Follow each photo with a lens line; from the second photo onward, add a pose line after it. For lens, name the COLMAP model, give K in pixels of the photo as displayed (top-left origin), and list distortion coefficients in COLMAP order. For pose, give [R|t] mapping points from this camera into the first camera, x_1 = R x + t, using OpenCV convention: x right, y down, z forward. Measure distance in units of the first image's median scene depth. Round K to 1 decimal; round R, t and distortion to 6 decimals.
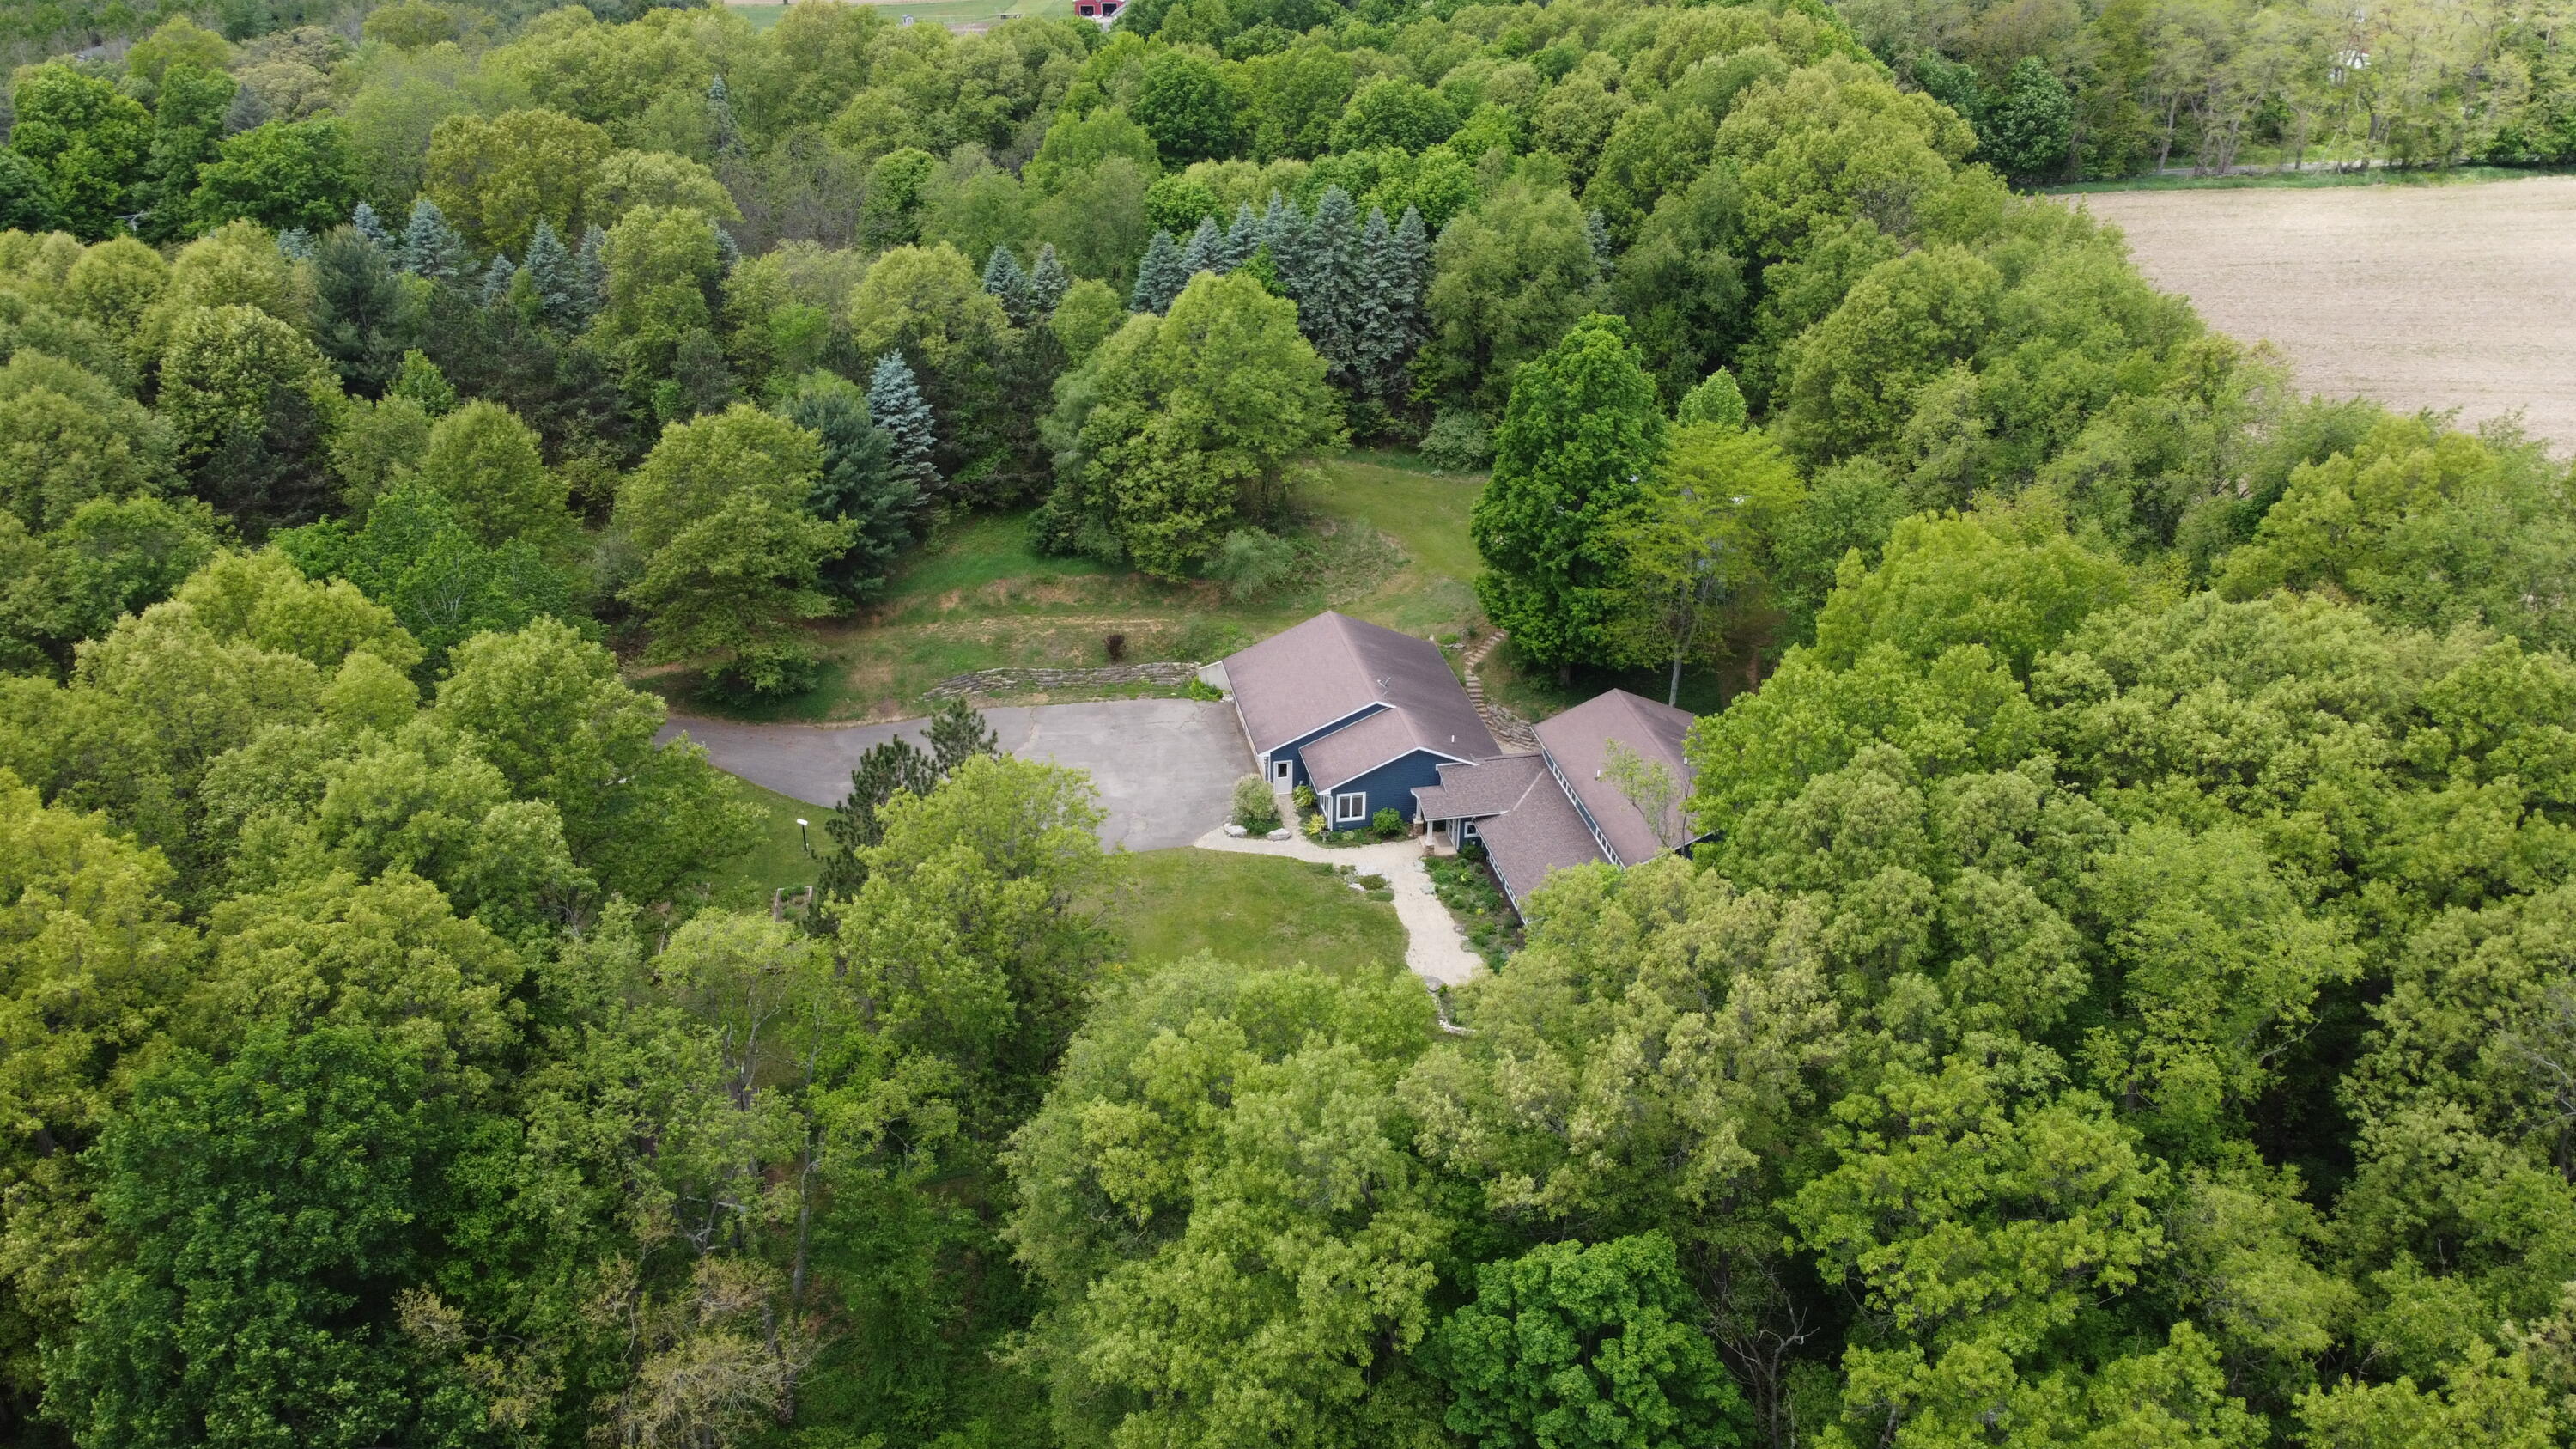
lens RADIAL K [[2000.7, 0, 1288.2], [0, 2000.7, 735.7], [0, 0, 1]] dist [-0.005161, 0.014665]
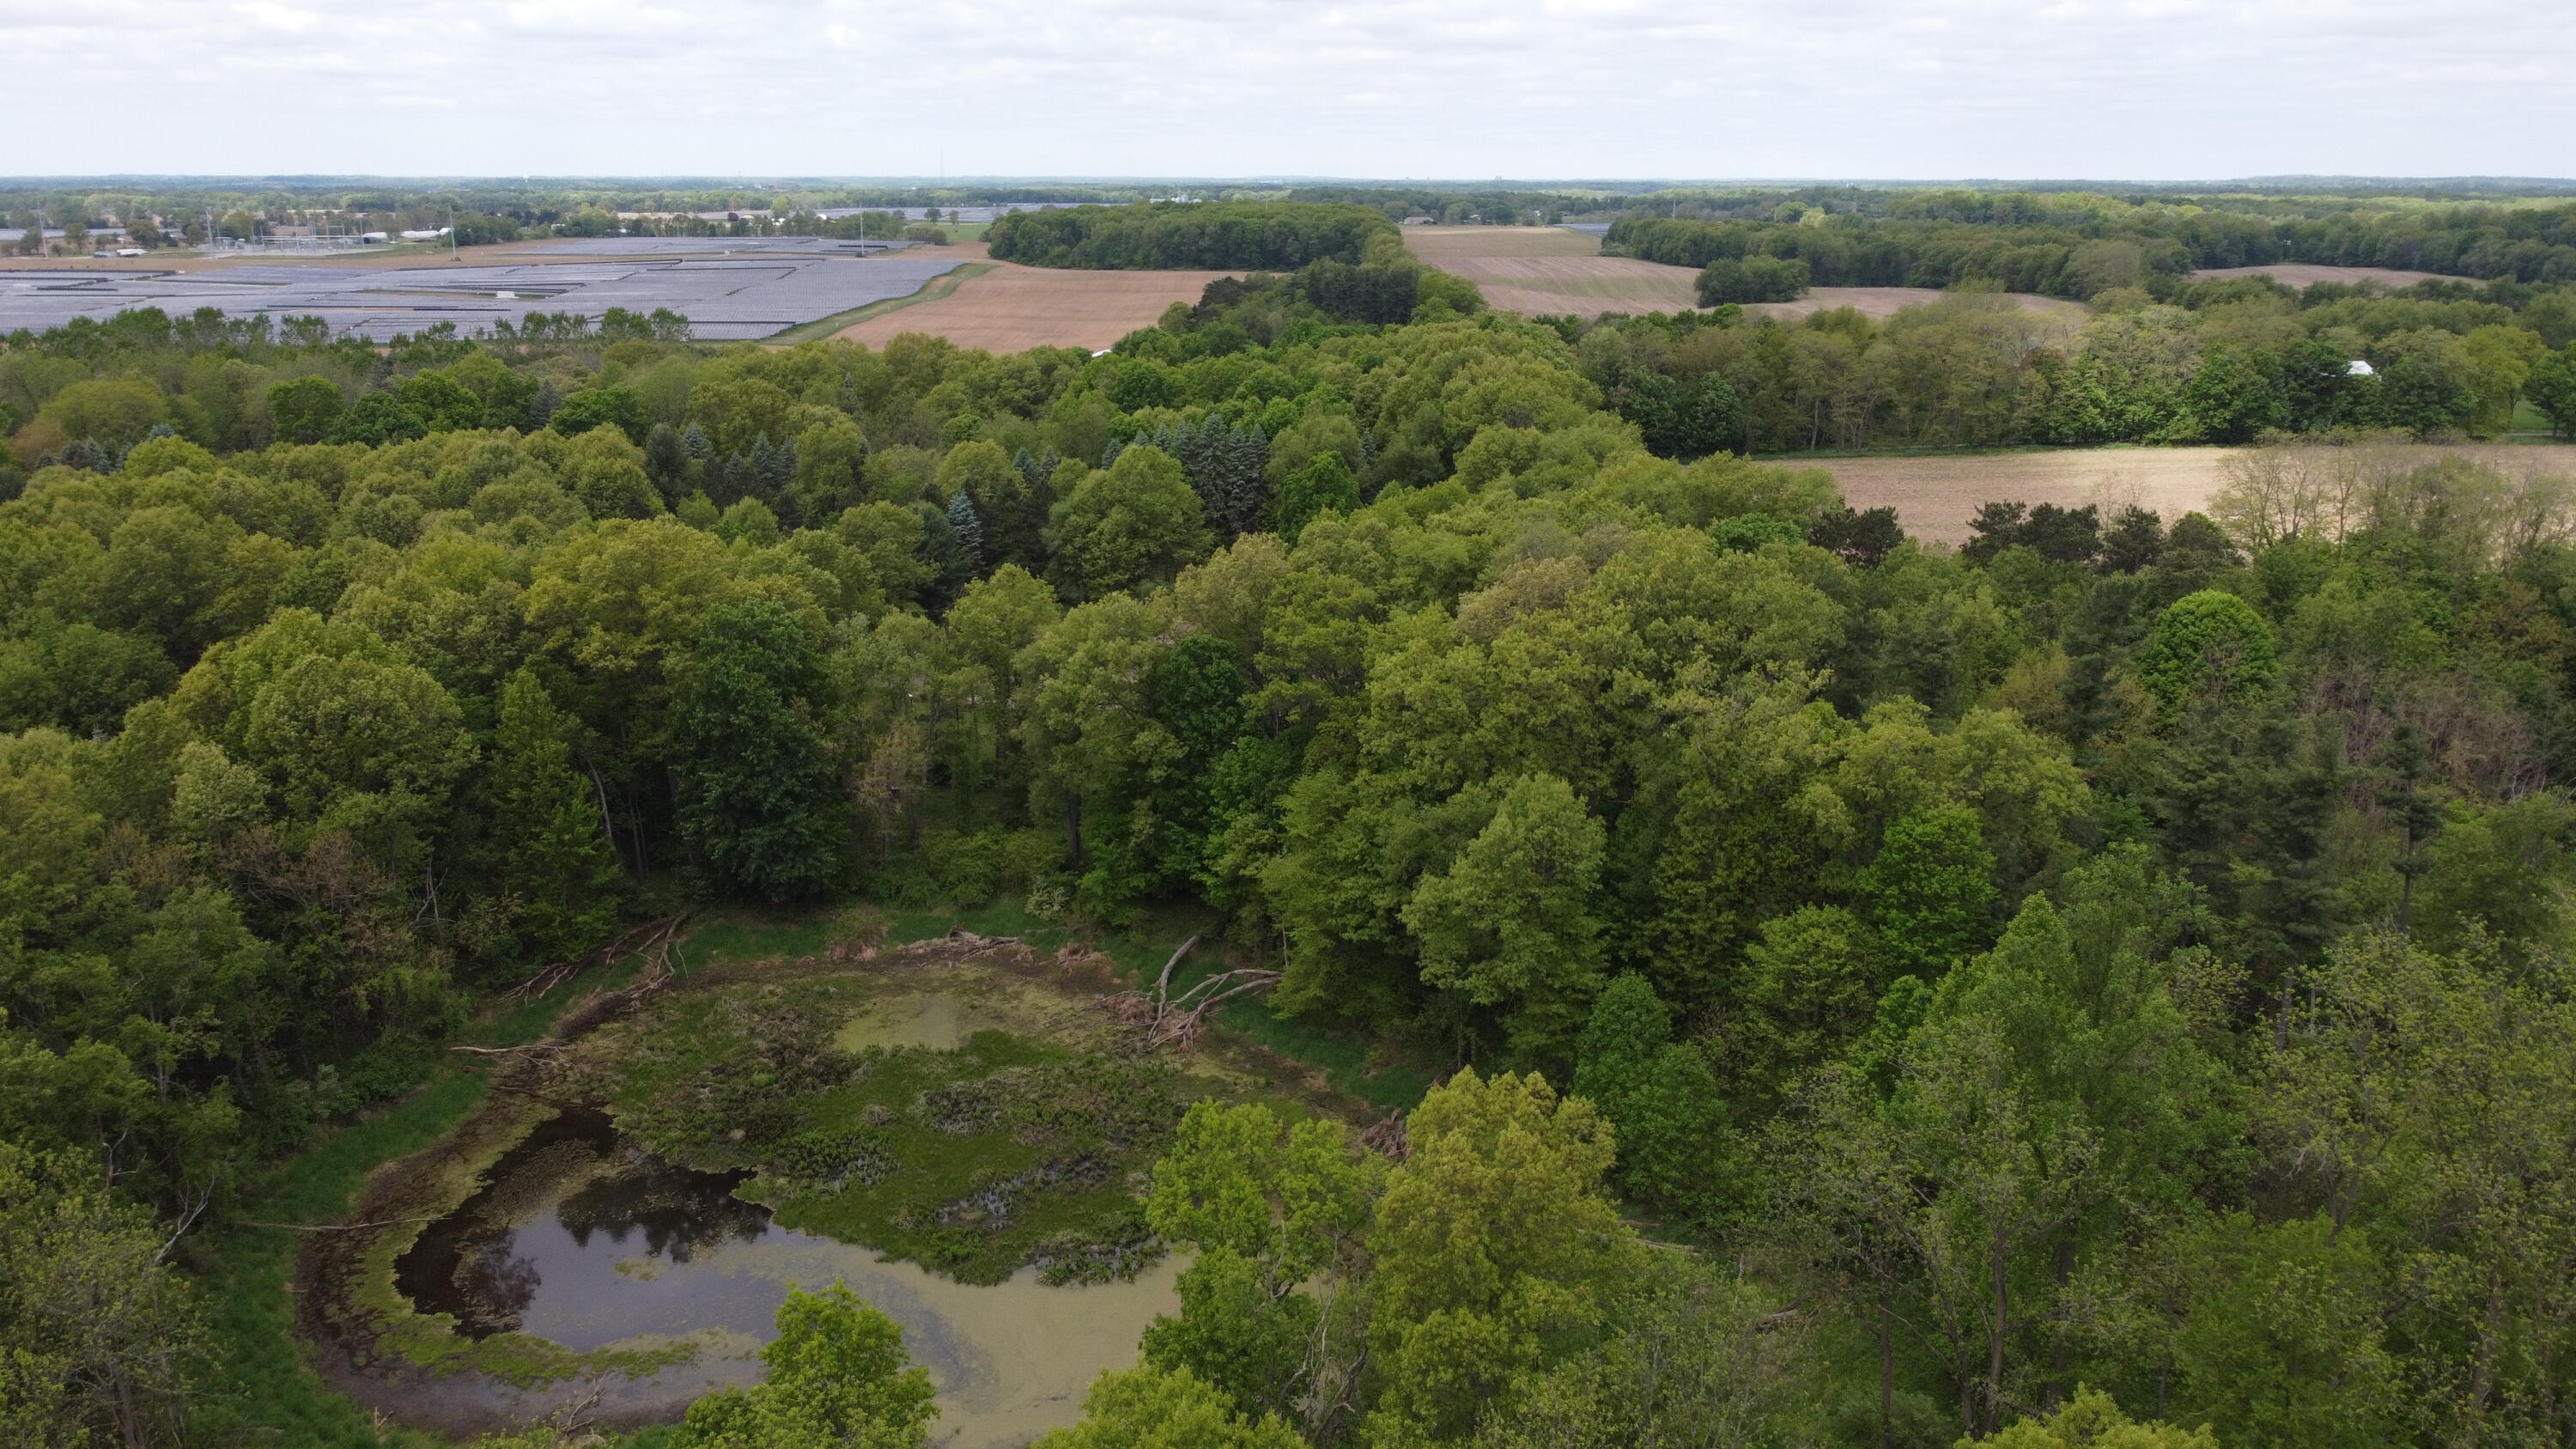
lens RADIAL K [[2000.7, 0, 1288.2], [0, 2000.7, 735.7], [0, 0, 1]] dist [-0.005161, 0.014665]
pose [[0.999957, 0.001529, -0.009124, 0.106338], [-0.003225, 0.981992, -0.188896, 0.336860], [0.008671, 0.188917, 0.981955, -0.673759]]
